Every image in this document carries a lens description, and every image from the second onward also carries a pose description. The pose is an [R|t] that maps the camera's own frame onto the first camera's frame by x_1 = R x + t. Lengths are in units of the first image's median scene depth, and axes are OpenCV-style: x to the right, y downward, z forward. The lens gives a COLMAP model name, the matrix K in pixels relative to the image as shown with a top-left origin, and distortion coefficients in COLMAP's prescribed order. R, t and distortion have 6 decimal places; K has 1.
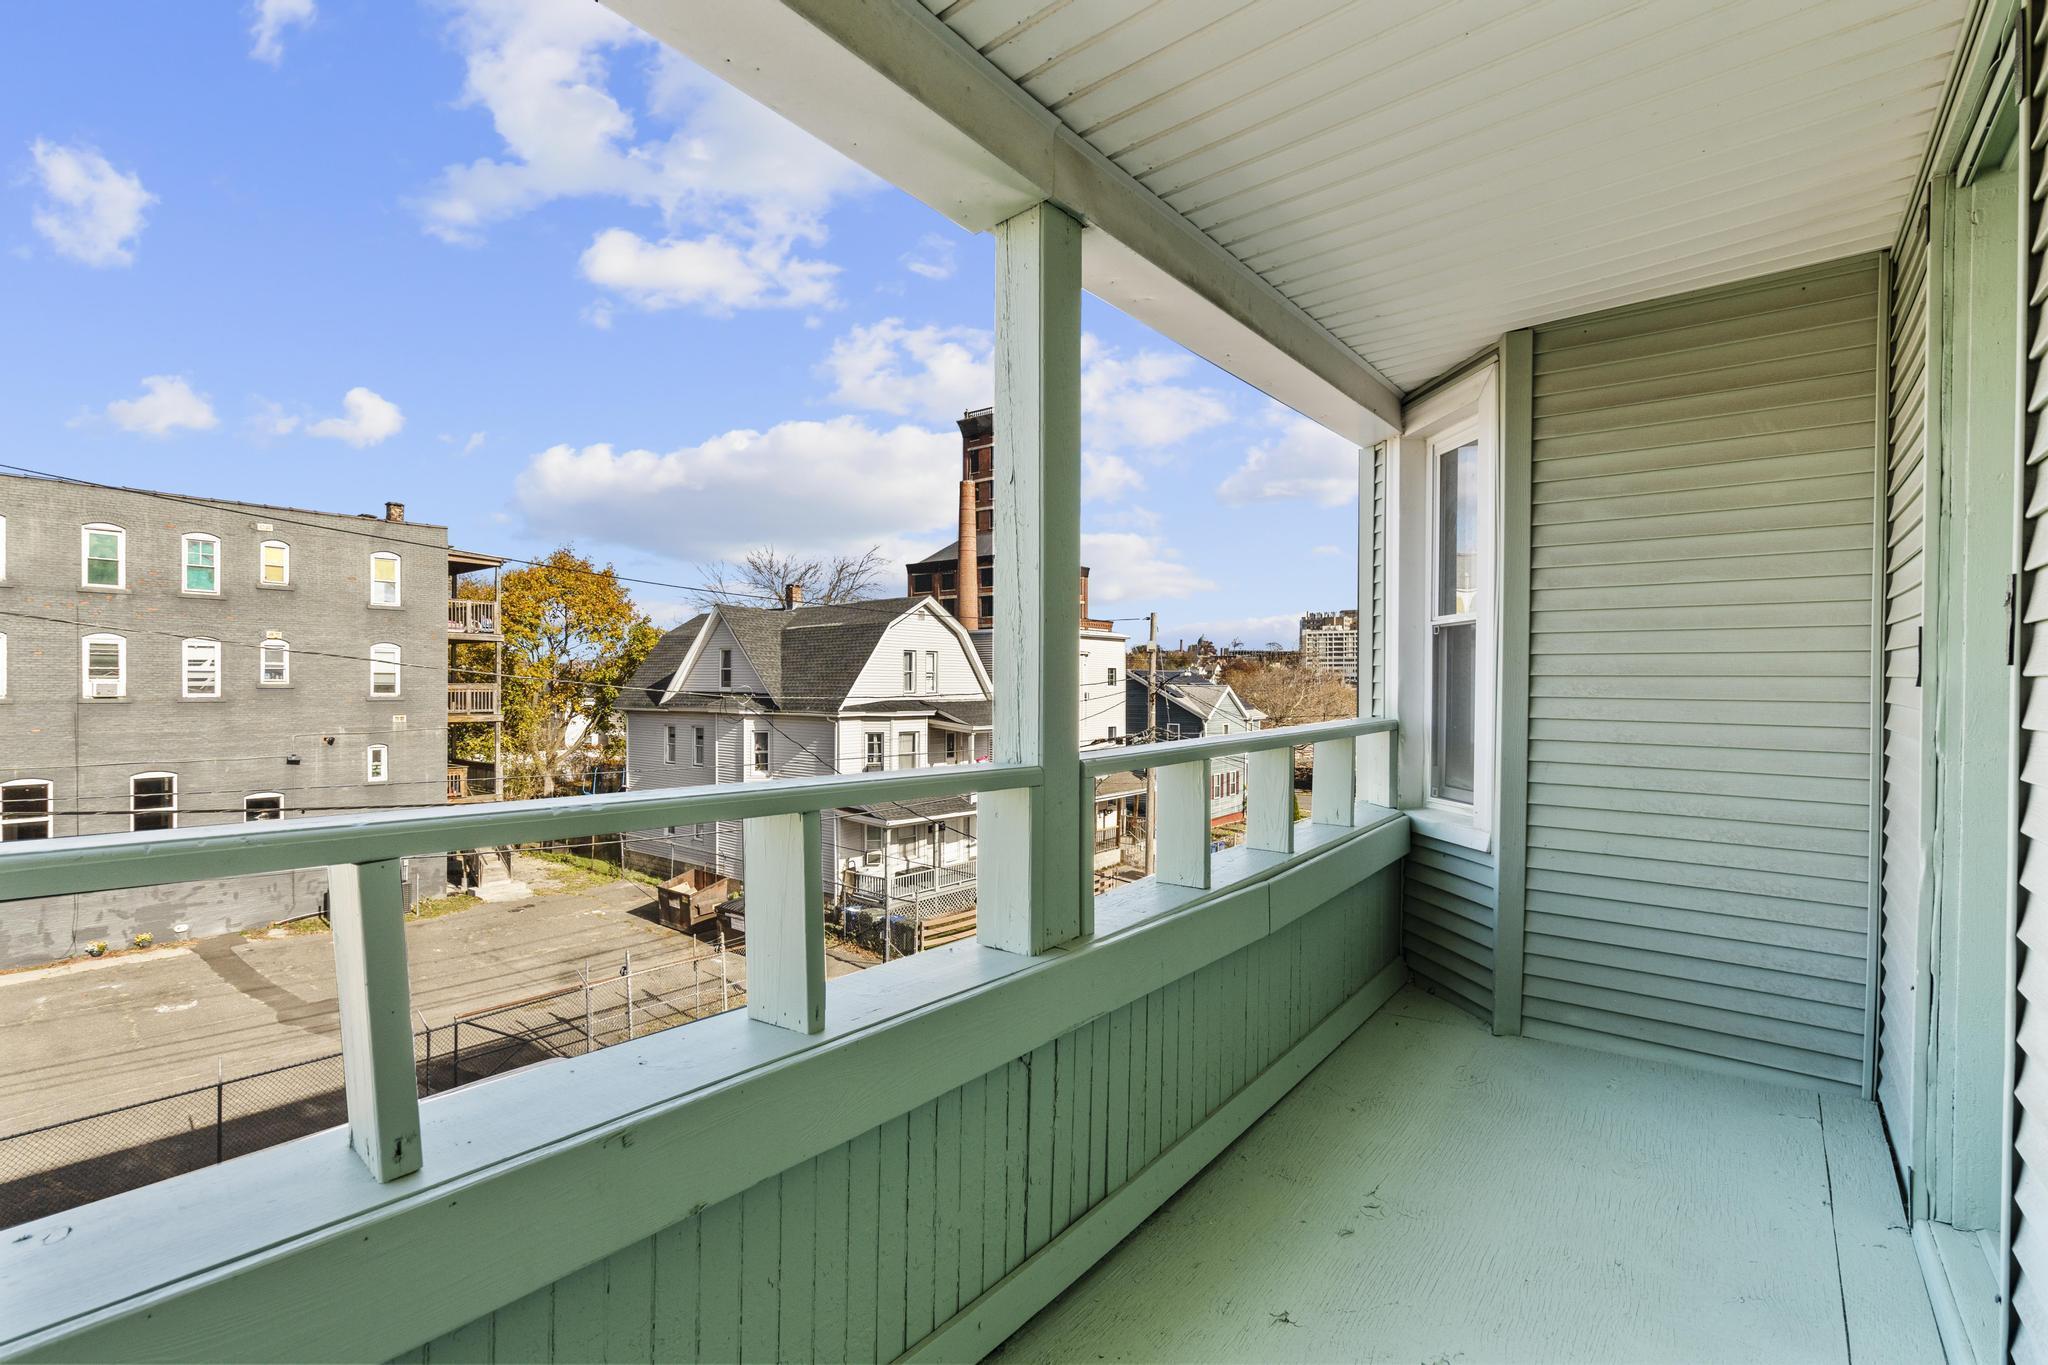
lens RADIAL K [[910.0, 0, 1024.9], [0, 910.0, 689.8], [0, 0, 1]] dist [-0.012071, 0.004600]
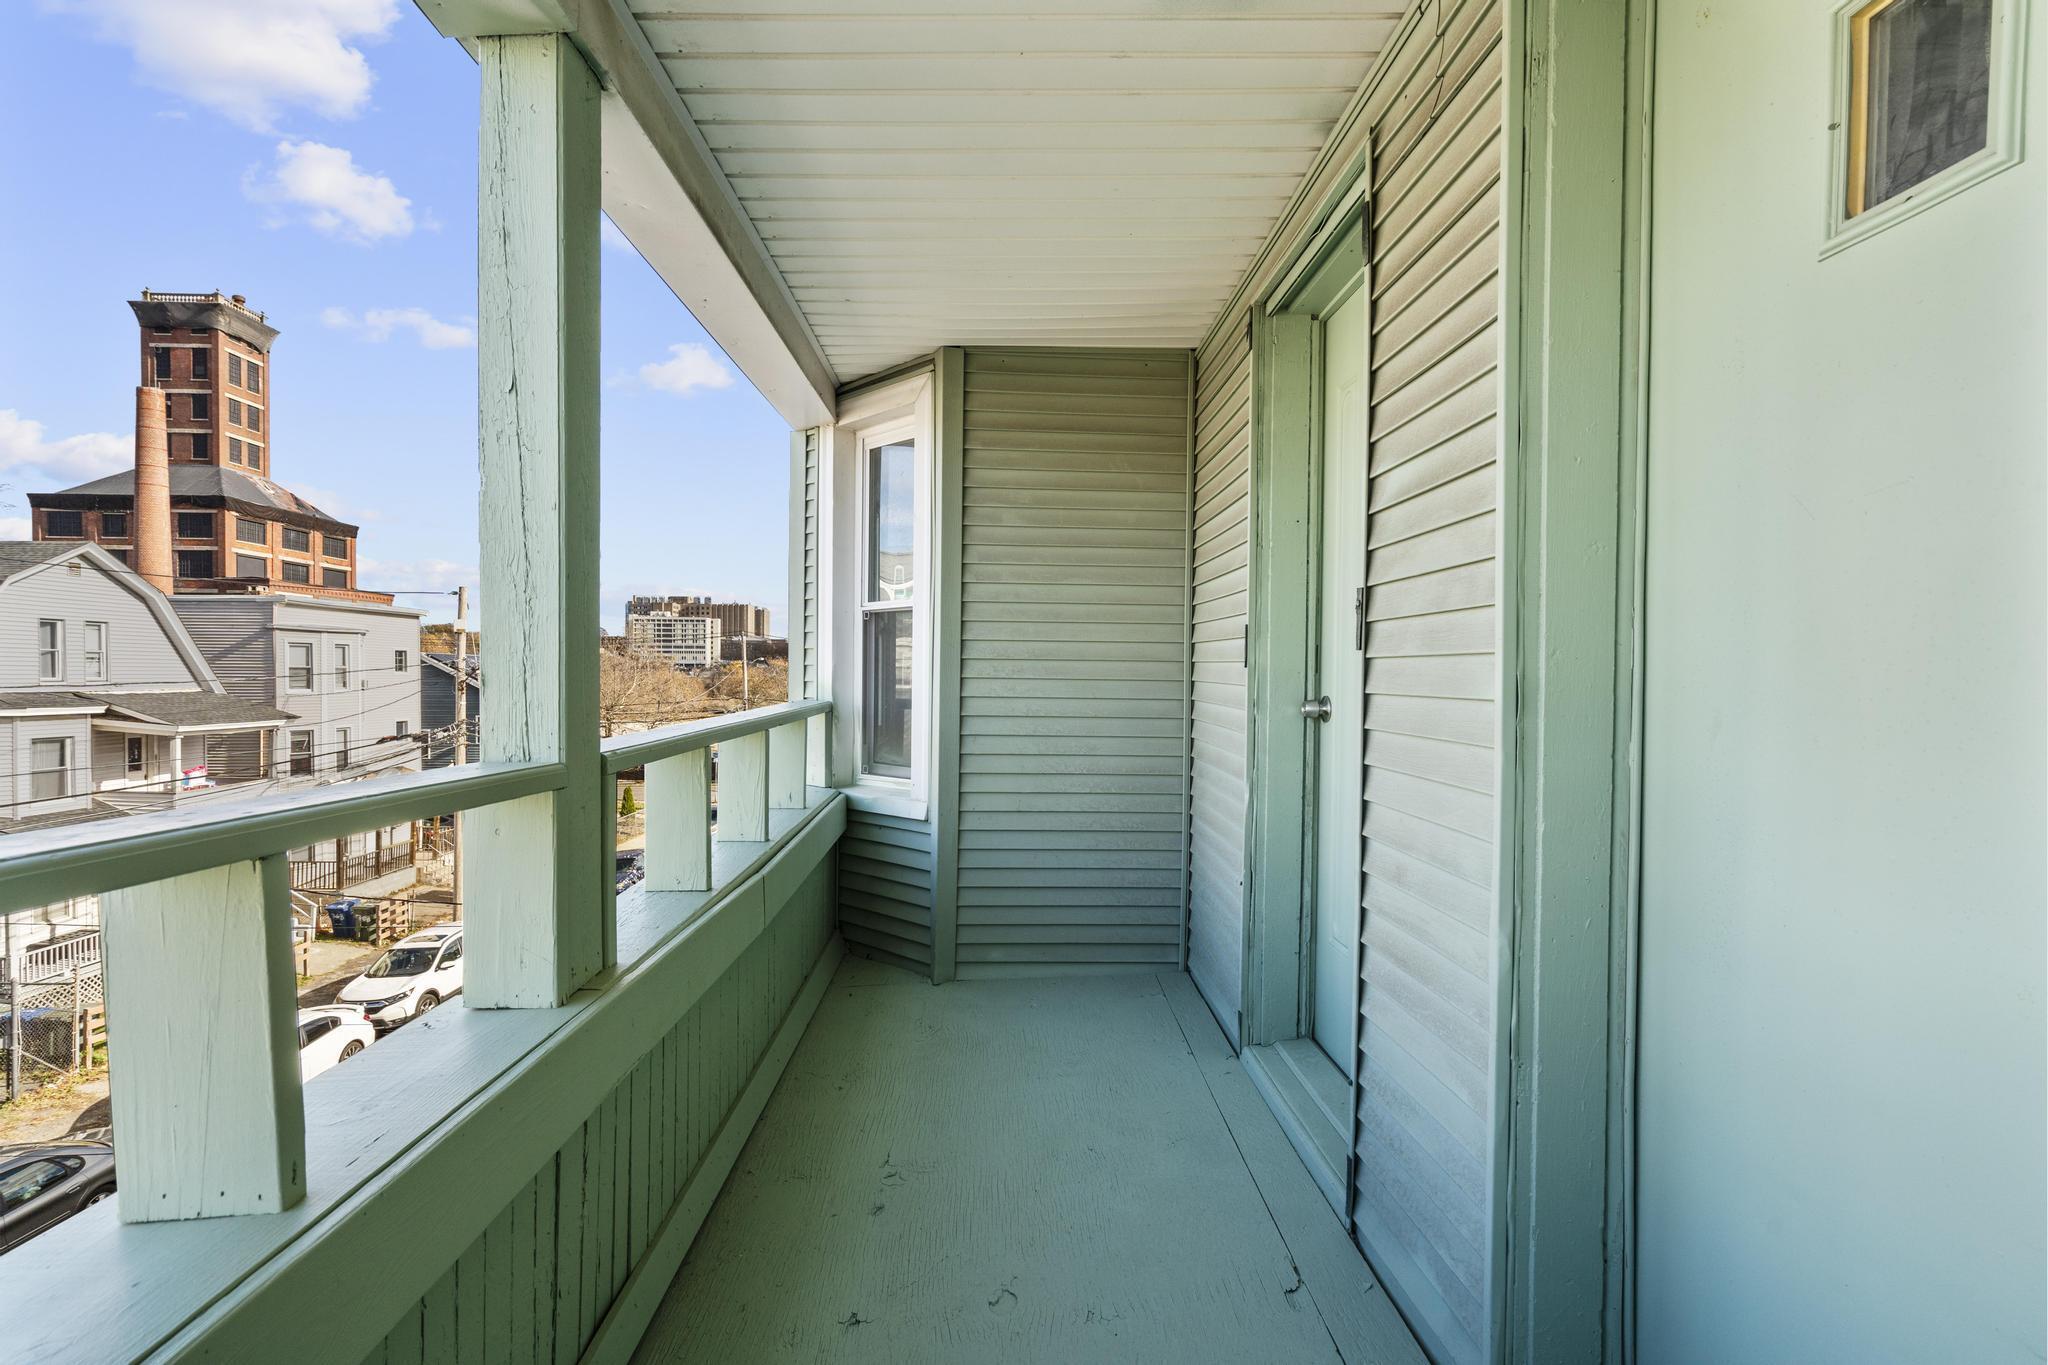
lens RADIAL K [[910.0, 0, 1024.9], [0, 910.0, 689.8], [0, 0, 1]] dist [-0.012071, 0.004600]
pose [[0.762292, -0.010094, 0.647155, -0.105887], [0.000779, 0.999892, 0.014678, 0.006037], [-0.647233, -0.010685, 0.762217, 0.087468]]
